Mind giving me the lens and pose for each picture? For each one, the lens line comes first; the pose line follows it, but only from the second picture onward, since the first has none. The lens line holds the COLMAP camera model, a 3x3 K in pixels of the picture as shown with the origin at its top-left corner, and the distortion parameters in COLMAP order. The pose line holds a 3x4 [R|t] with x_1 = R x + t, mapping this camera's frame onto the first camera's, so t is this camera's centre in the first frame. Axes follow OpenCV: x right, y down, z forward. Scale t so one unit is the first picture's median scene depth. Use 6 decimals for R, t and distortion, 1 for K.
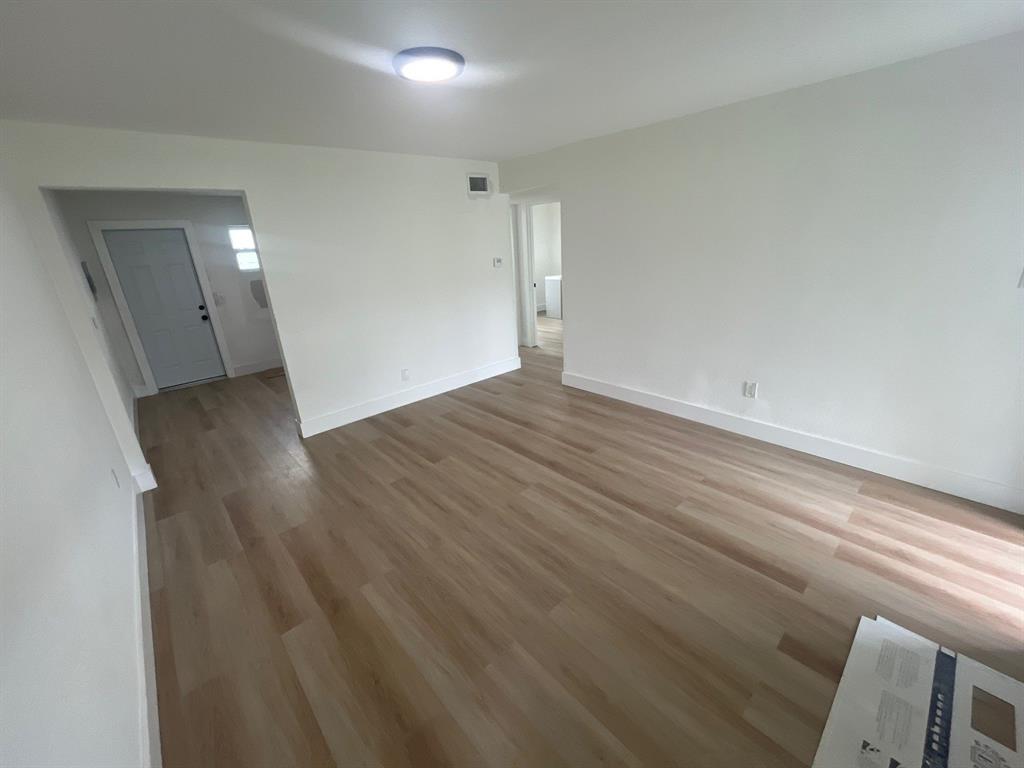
lens RADIAL K [[410.9, 0, 511.5], [0, 410.9, 375.3], [0, 0, 1]] dist [-0.007148, -0.000009]
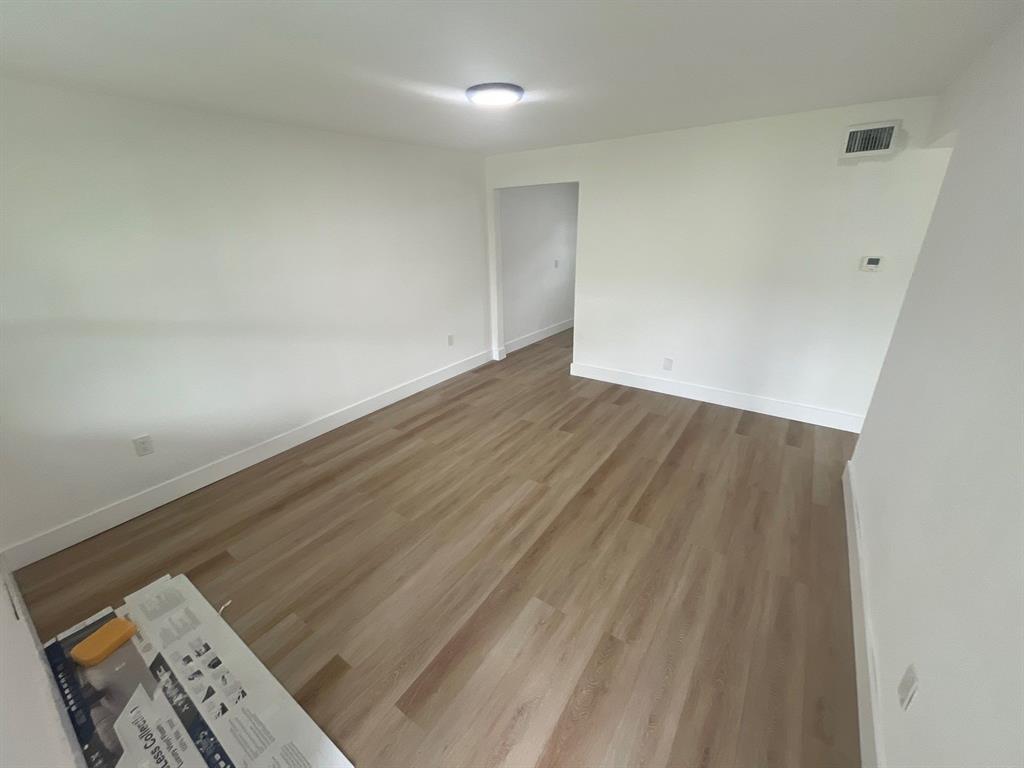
lens RADIAL K [[410.9, 0, 511.5], [0, 410.9, 380.1], [0, 0, 1]] dist [-0.007148, -0.000009]
pose [[0.222503, 0.398378, -0.889824, 0.770733], [-0.297147, 0.896989, 0.327283, -0.250751], [0.928545, 0.191587, 0.317960, 0.512398]]
